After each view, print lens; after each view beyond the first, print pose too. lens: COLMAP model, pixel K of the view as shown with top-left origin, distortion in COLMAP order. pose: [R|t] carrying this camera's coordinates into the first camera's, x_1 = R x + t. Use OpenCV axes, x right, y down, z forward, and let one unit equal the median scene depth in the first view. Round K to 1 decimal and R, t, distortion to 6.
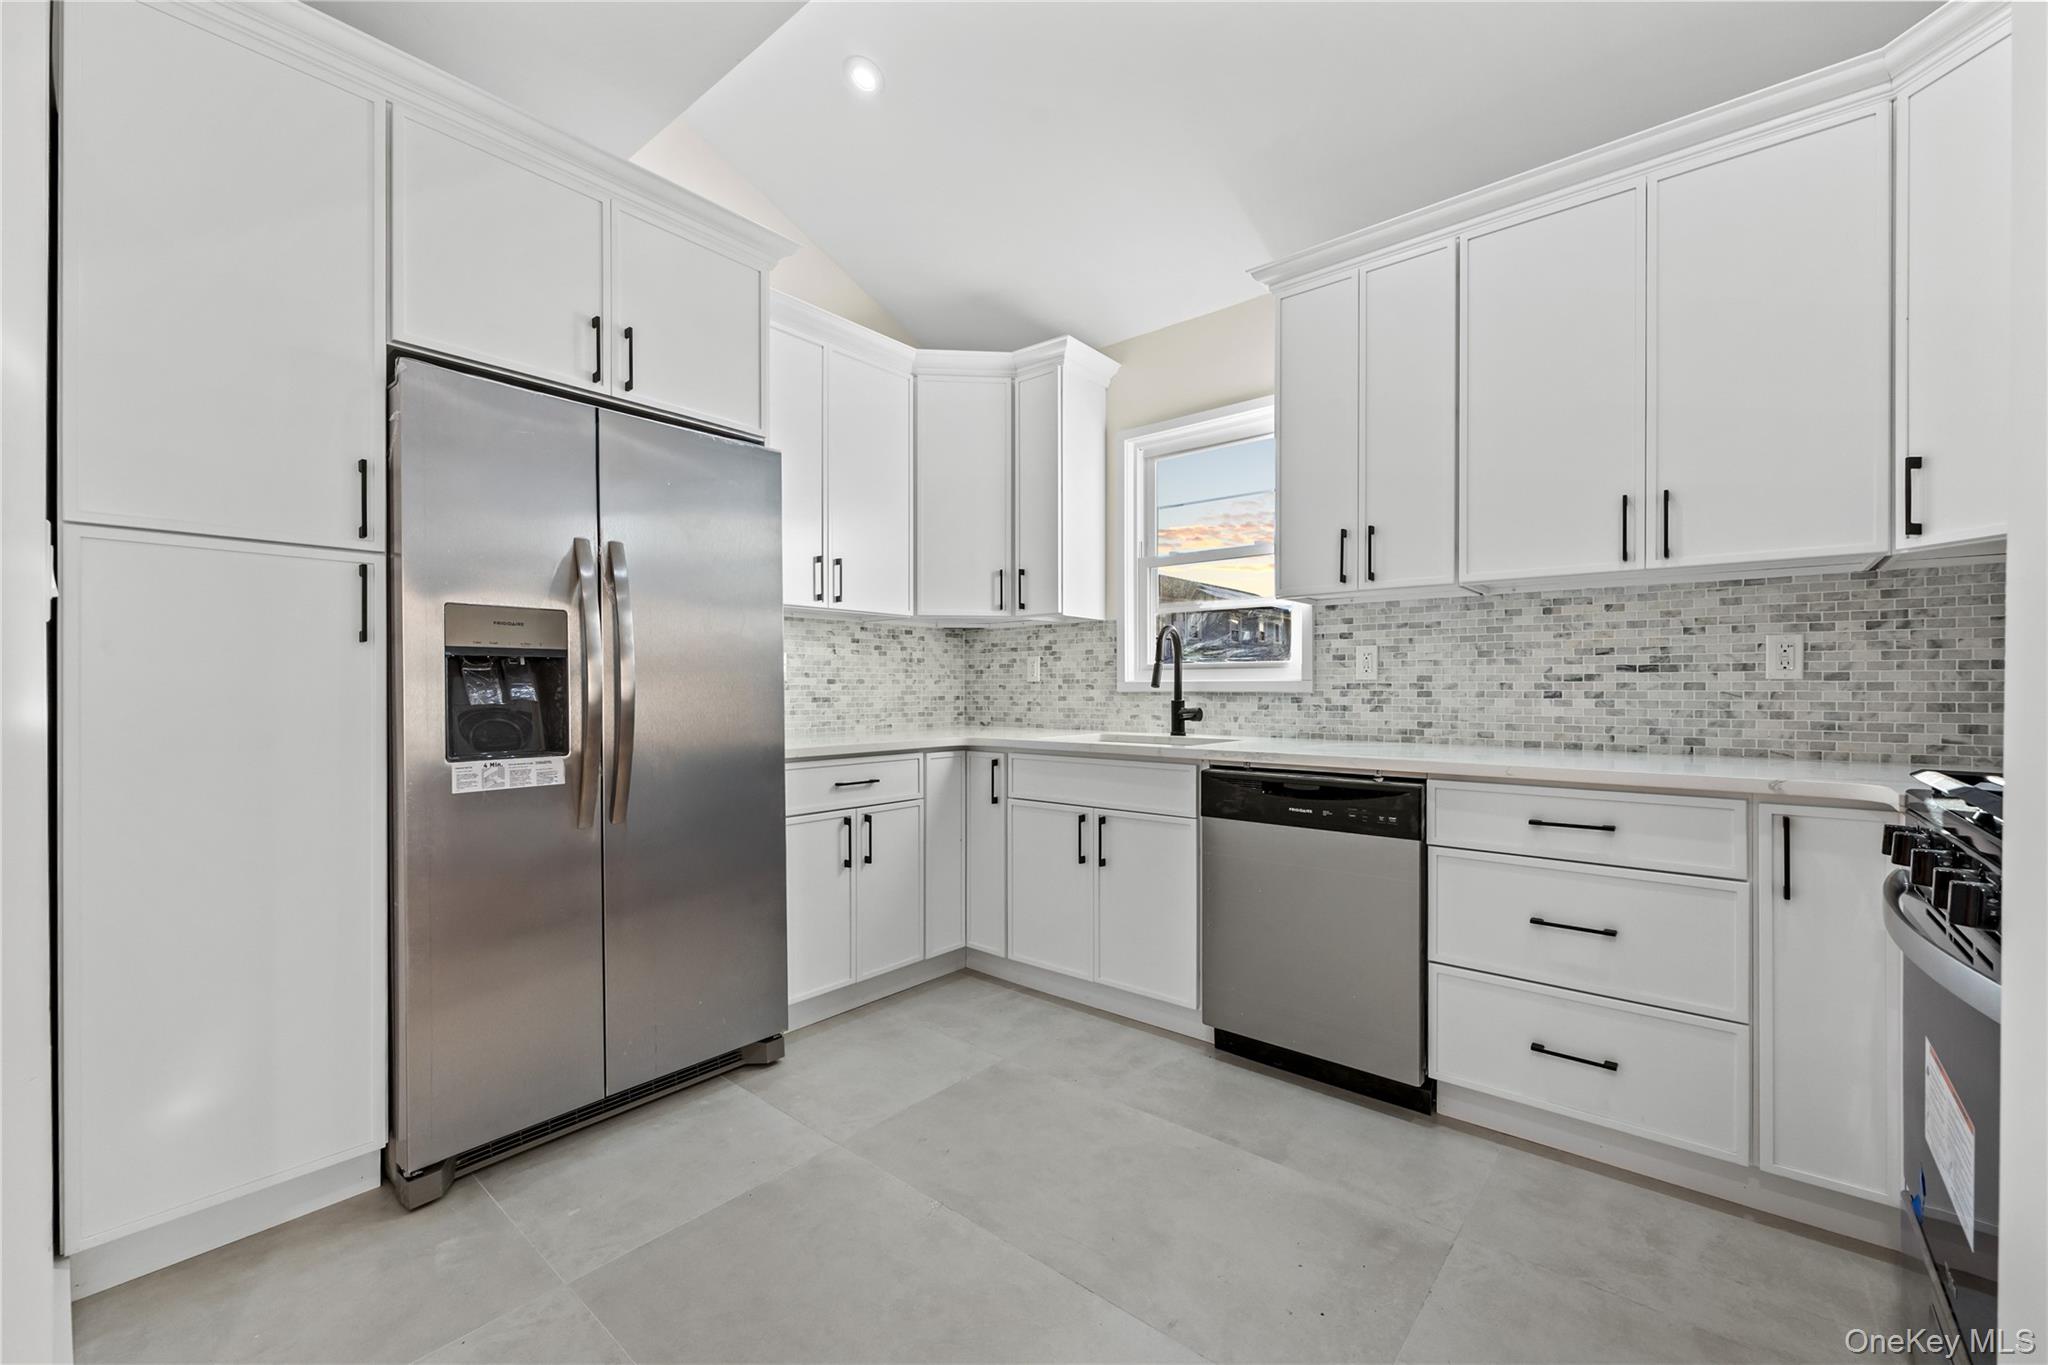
lens RADIAL K [[832.4, 0, 1027.8], [0, 832.4, 686.6], [0, 0, 1]] dist [-0.002150, 0.000346]
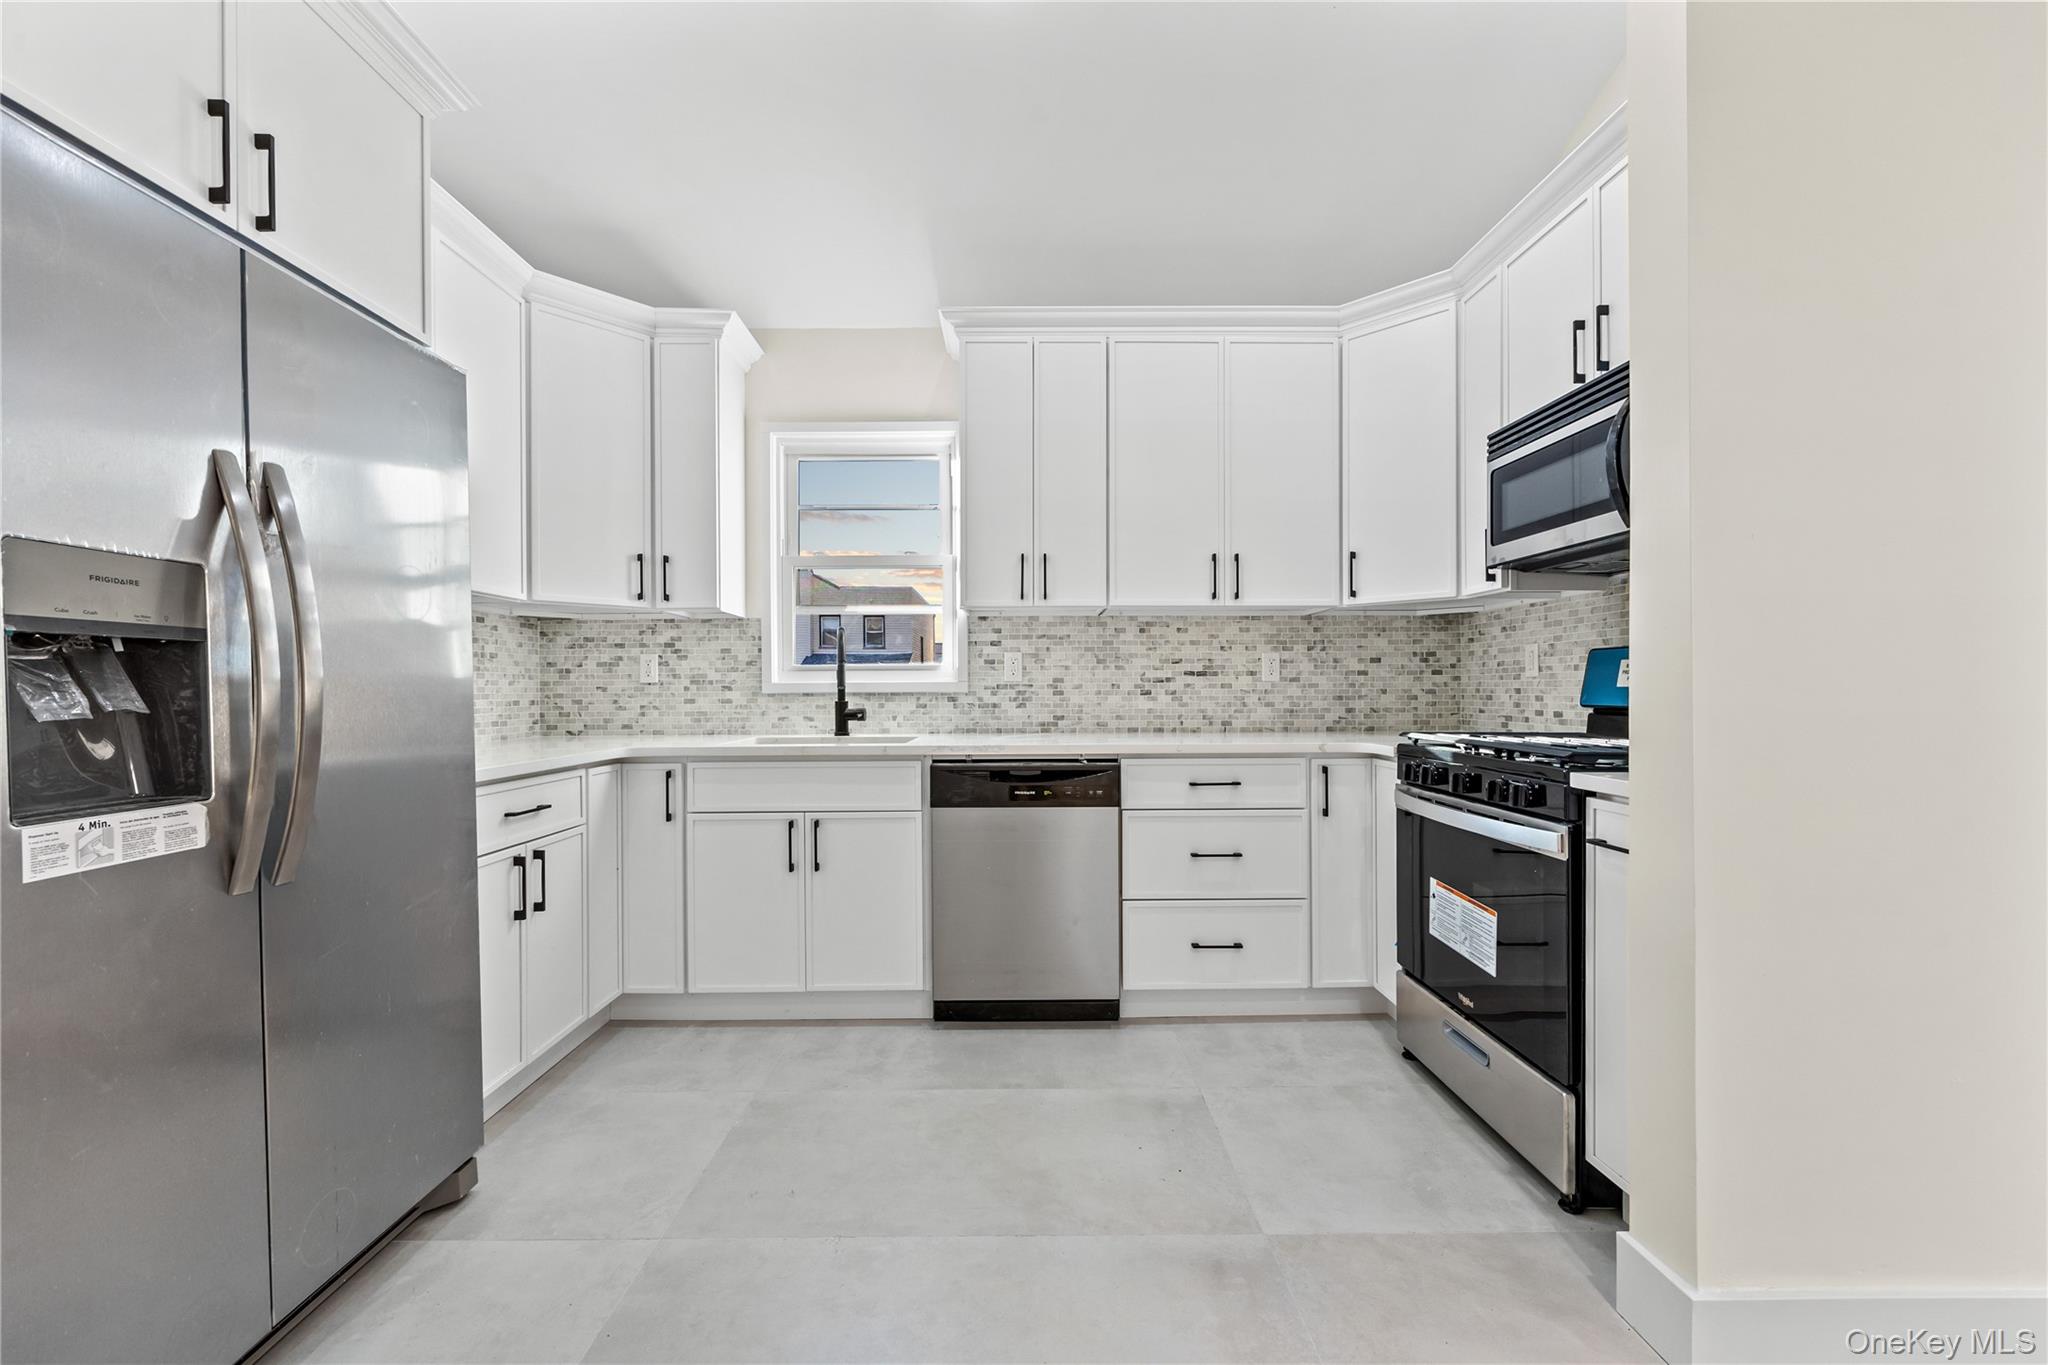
lens RADIAL K [[832.4, 0, 1026.4], [0, 832.4, 688.0], [0, 0, 1]] dist [-0.002150, 0.000346]
pose [[0.751474, -0.002995, 0.659756, -0.417450], [0.003824, 0.999993, 0.000183, 0.001612], [-0.659751, 0.002385, 0.751480, 0.112759]]
